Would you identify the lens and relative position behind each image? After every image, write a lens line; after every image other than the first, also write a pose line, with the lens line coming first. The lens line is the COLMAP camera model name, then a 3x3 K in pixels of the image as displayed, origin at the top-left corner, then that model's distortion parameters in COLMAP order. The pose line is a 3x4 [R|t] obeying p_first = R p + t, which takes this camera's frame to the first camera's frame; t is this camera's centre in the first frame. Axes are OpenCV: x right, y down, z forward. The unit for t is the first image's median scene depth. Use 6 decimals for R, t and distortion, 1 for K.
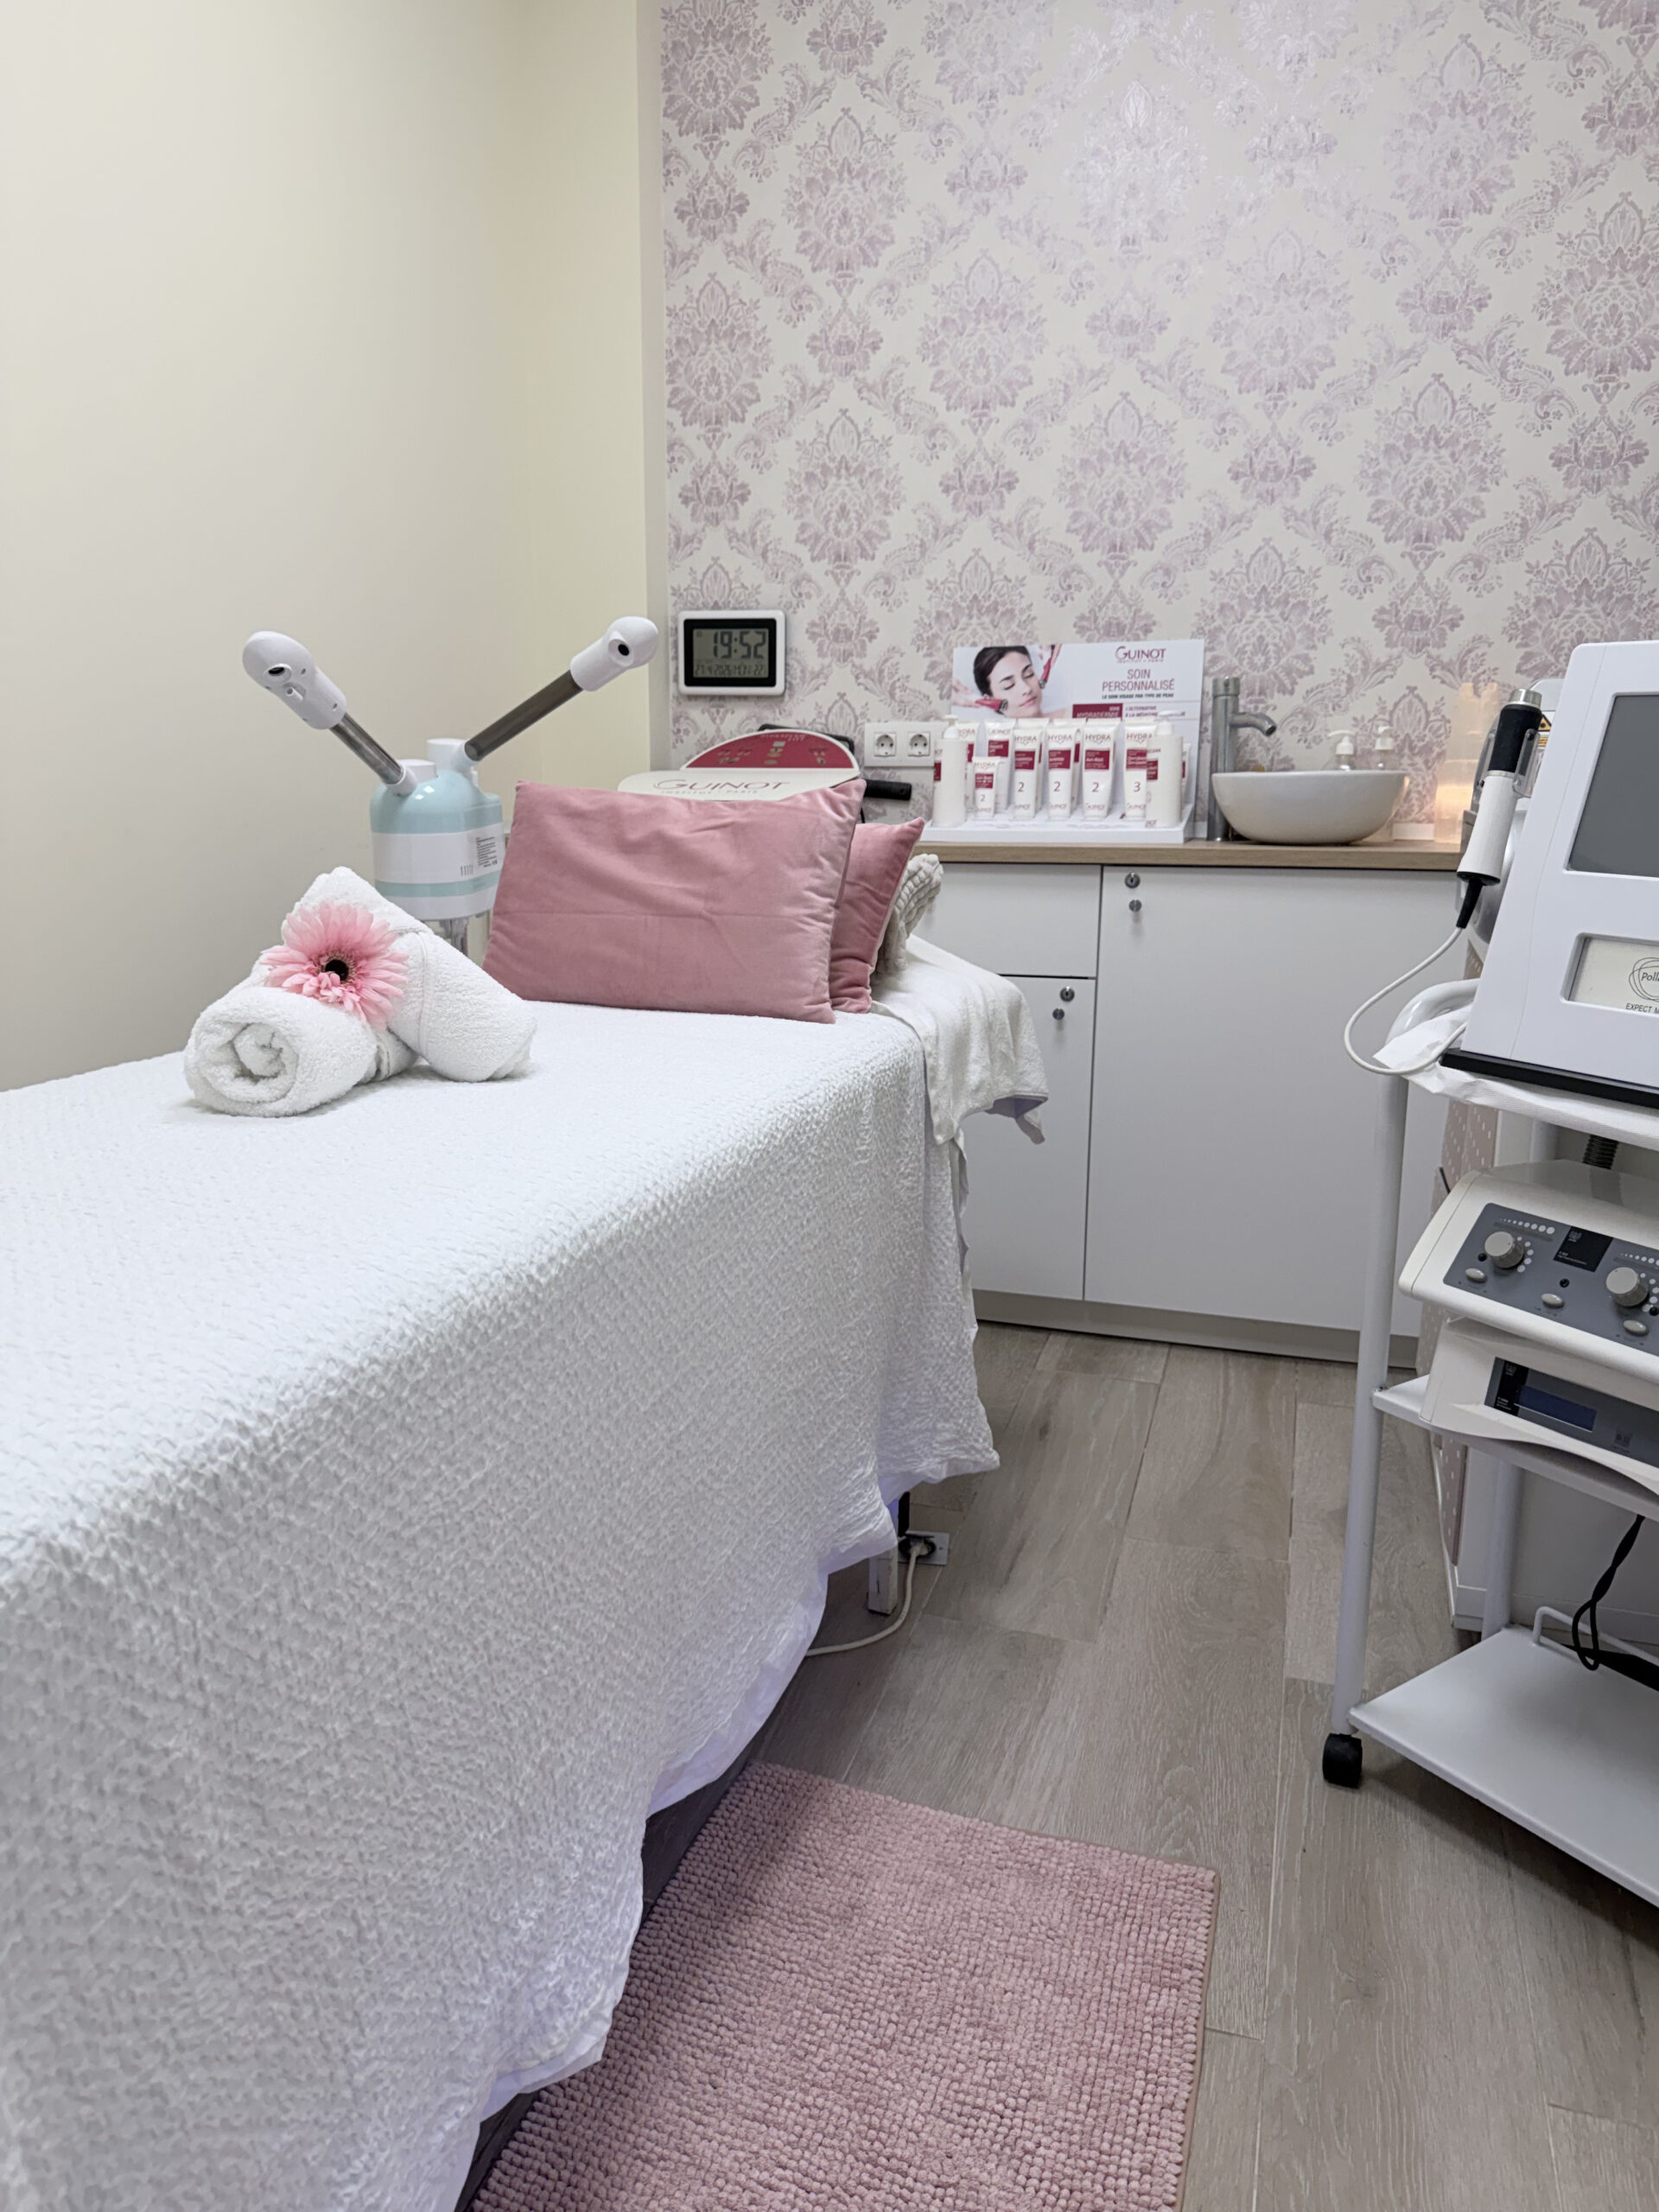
lens RADIAL K [[1557.6, 0, 823.2], [0, 1557.6, 1110.9], [0, 0, 1]] dist [0.095967, -0.159459]
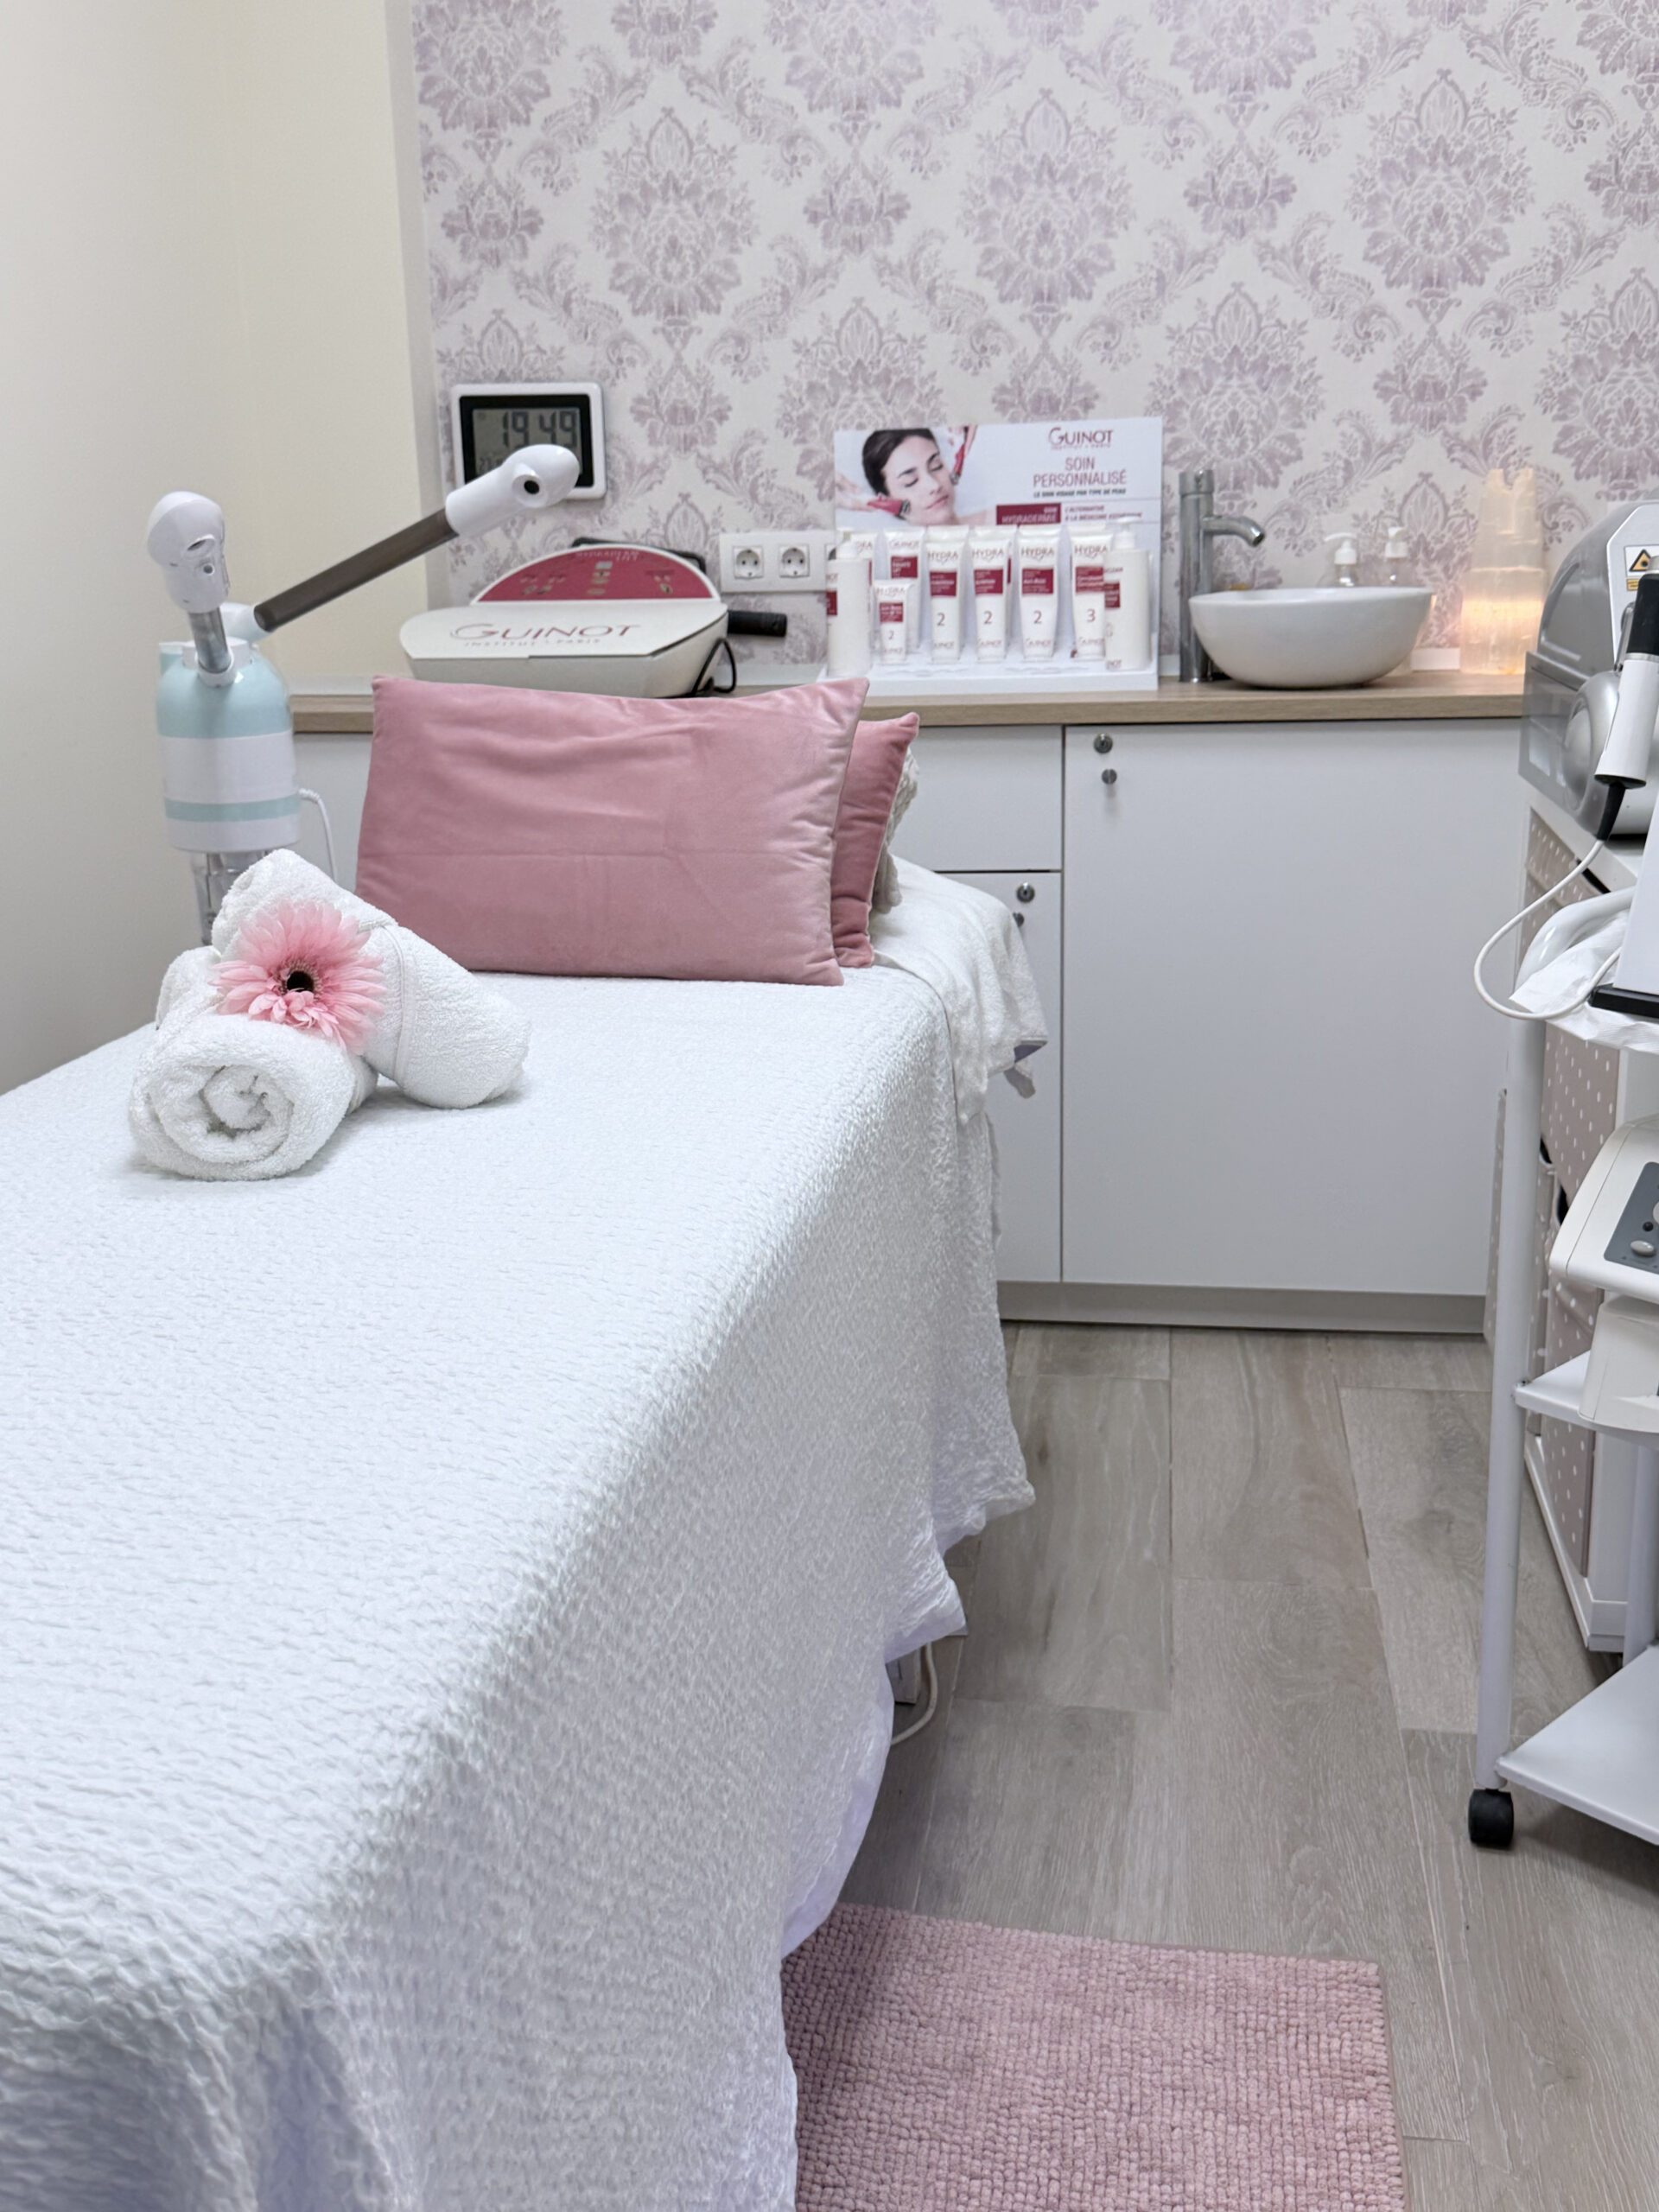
lens RADIAL K [[2188.1, 0, 828.9], [0, 2188.1, 1107.5], [0, 0, 1]] dist [0.186441, -0.406572]
pose [[0.987898, -0.068774, 0.139023, -0.149558], [0.061532, 0.996547, 0.055741, -0.053587], [-0.142376, -0.046513, 0.988719, -0.107410]]
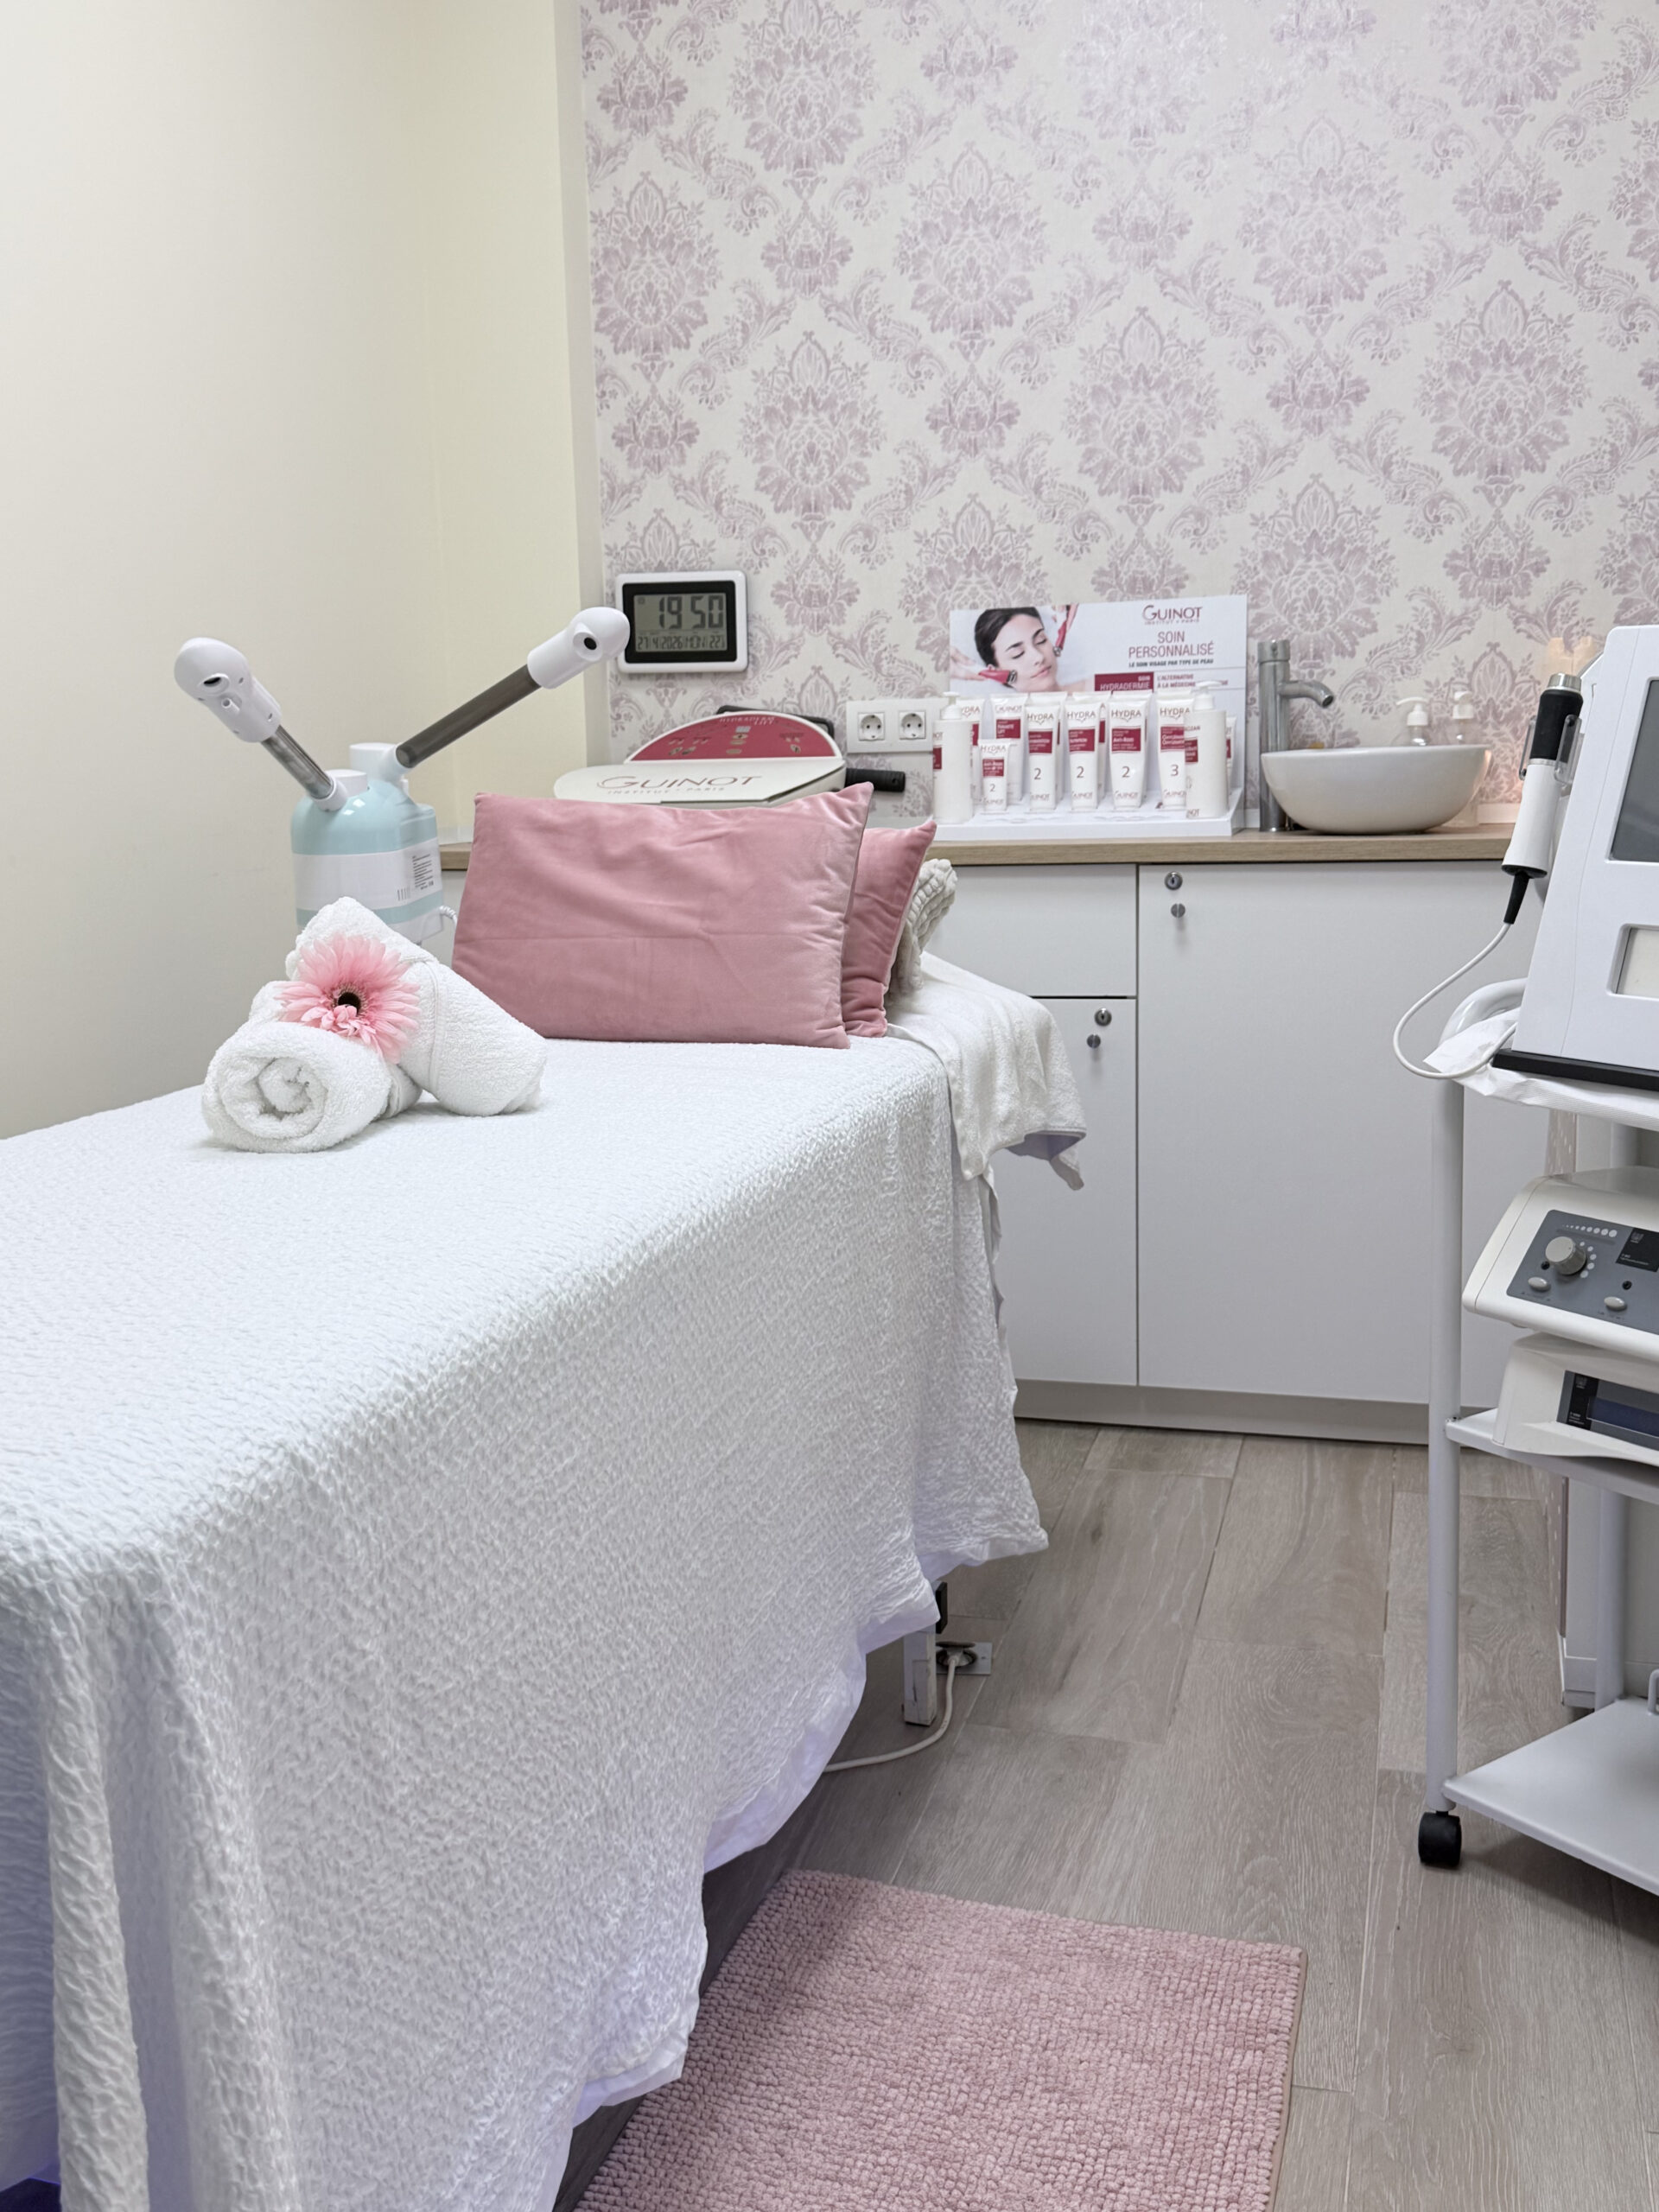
lens RADIAL K [[2188.1, 0, 828.9], [0, 2188.1, 1107.5], [0, 0, 1]] dist [0.186441, -0.406572]
pose [[0.999003, -0.033917, 0.029033, -0.040660], [0.035236, 0.998311, -0.046193, 0.034939], [-0.027417, 0.047170, 0.998511, -0.265173]]
